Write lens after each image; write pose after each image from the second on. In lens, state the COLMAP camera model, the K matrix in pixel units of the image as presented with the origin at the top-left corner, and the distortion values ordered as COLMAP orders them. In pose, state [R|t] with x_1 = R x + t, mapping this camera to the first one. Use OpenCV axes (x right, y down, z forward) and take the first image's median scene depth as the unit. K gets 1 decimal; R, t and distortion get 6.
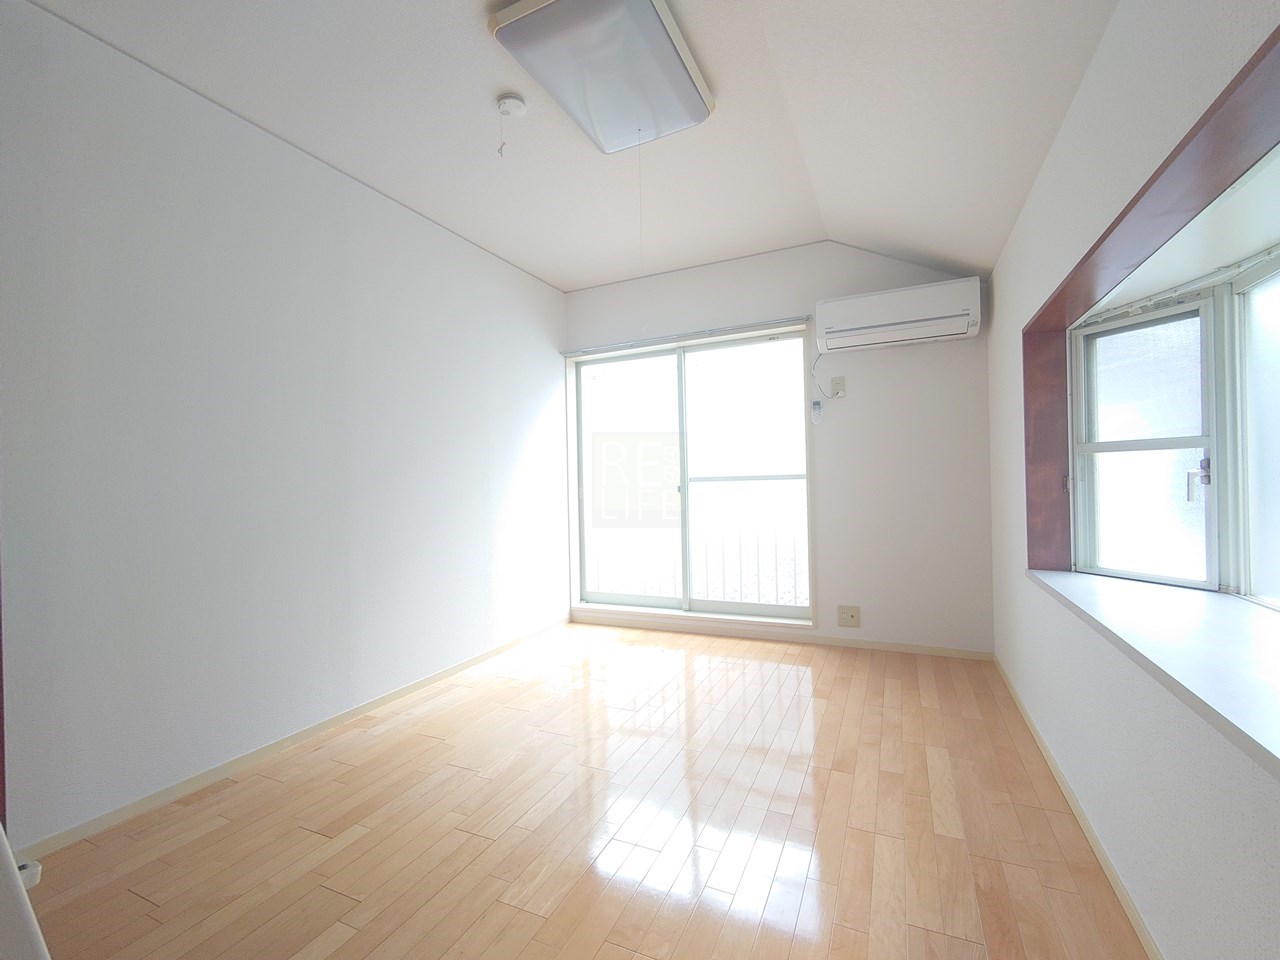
lens RADIAL K [[551.0, 0, 638.3], [0, 551.0, 484.7], [0, 0, 1]] dist [0.001299, -0.002407]
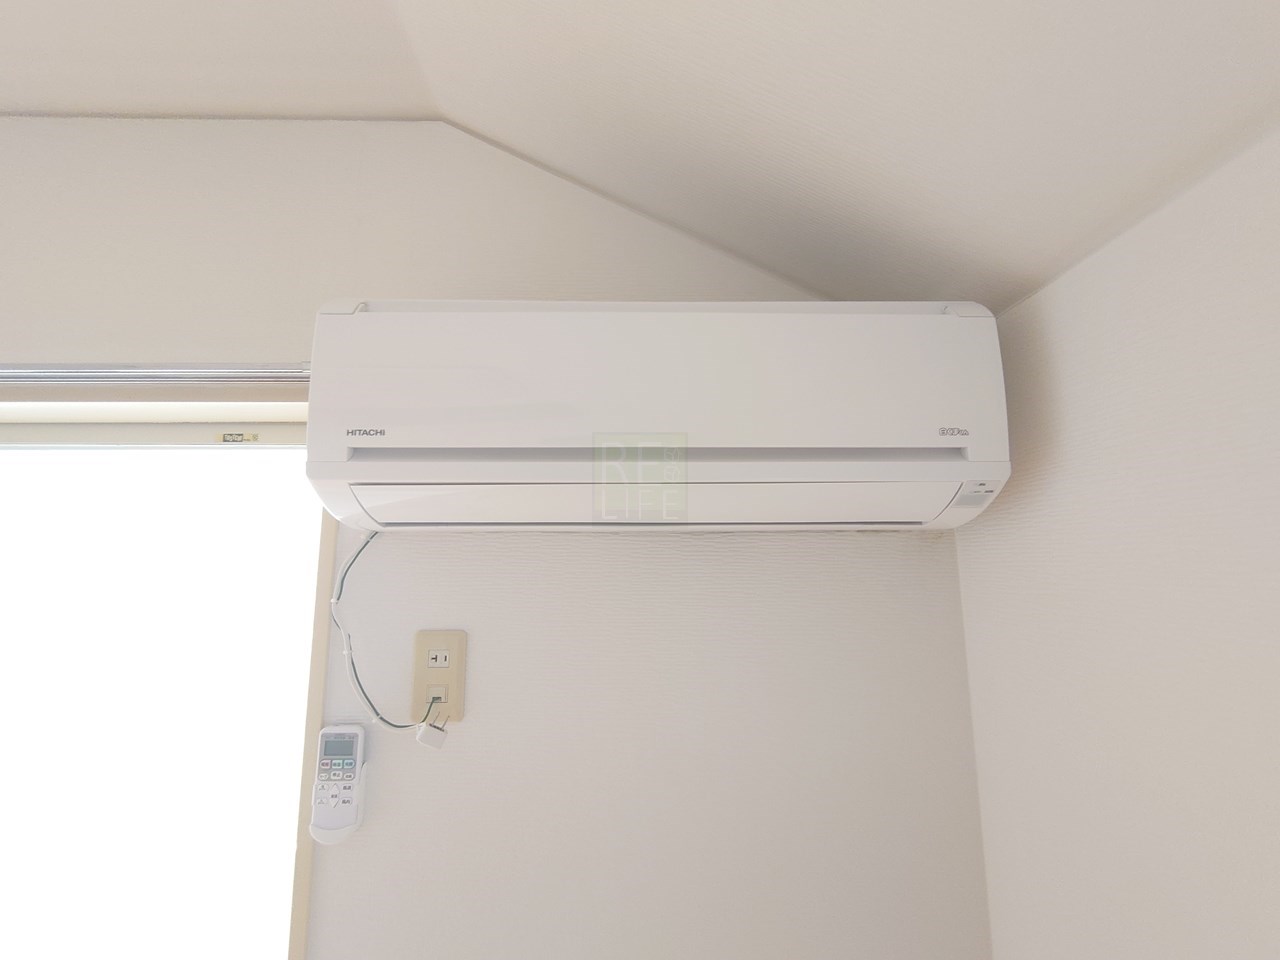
lens RADIAL K [[551.0, 0, 642.3], [0, 551.0, 480.4], [0, 0, 1]] dist [0.001299, -0.002407]
pose [[0.901247, 0.078114, 0.426206, 0.332975], [-0.016495, 0.989088, -0.146399, -0.226214], [-0.432992, 0.124911, 0.892701, 0.737183]]
